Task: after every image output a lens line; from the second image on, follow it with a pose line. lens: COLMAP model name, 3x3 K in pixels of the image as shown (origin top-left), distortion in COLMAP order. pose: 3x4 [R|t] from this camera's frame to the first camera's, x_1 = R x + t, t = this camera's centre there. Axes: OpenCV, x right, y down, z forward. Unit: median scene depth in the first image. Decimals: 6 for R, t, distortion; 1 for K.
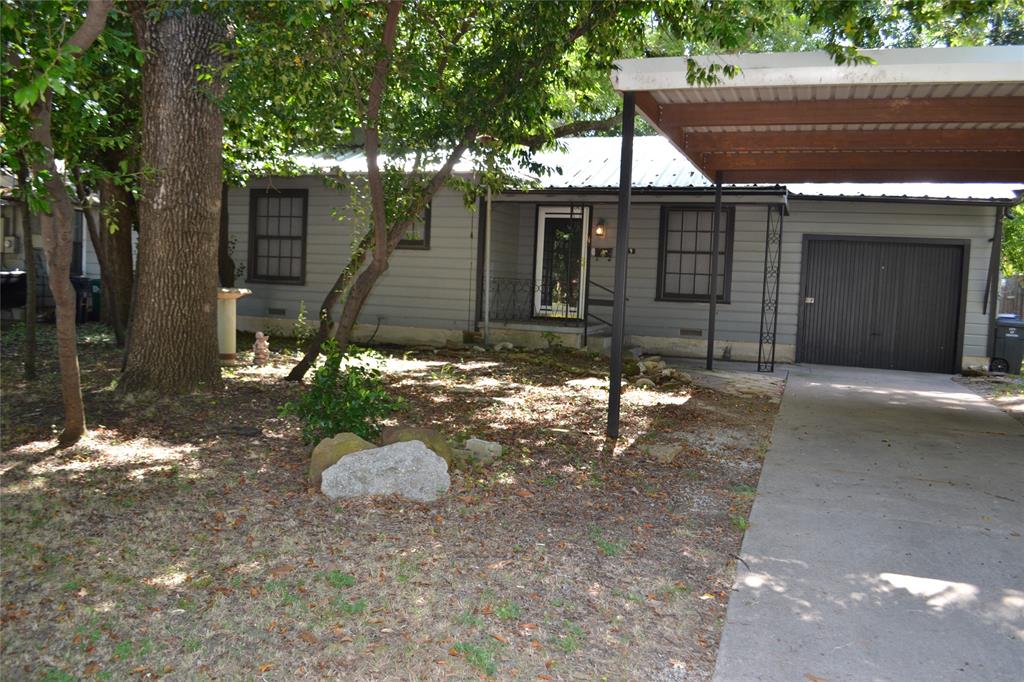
lens RADIAL K [[820.3, 0, 516.2], [0, 820.3, 338.7], [0, 0, 1]] dist [-0.082568, 0.013974]
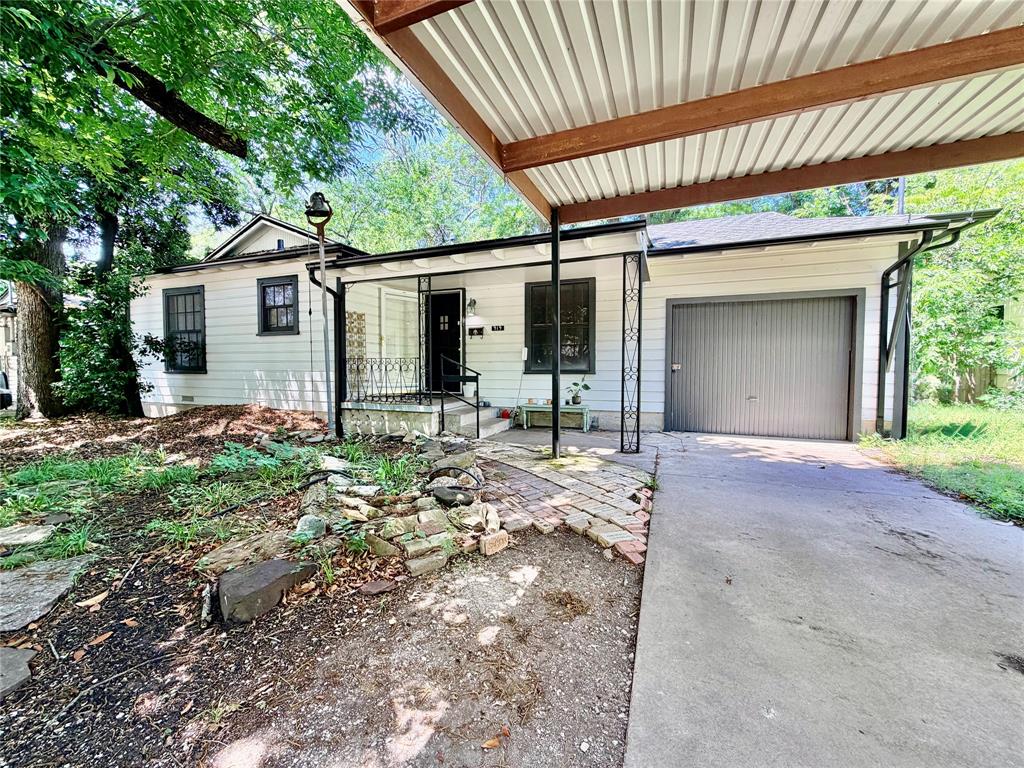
lens RADIAL K [[410.5, 0, 512.0], [0, 410.5, 384.0], [0, 0, 1]] dist [0.001803, 0.000205]
pose [[0.998749, -0.043779, -0.024183, 0.174278], [0.043142, 0.998724, -0.026267, -0.021747], [0.025302, 0.025191, 0.999362, 0.501644]]
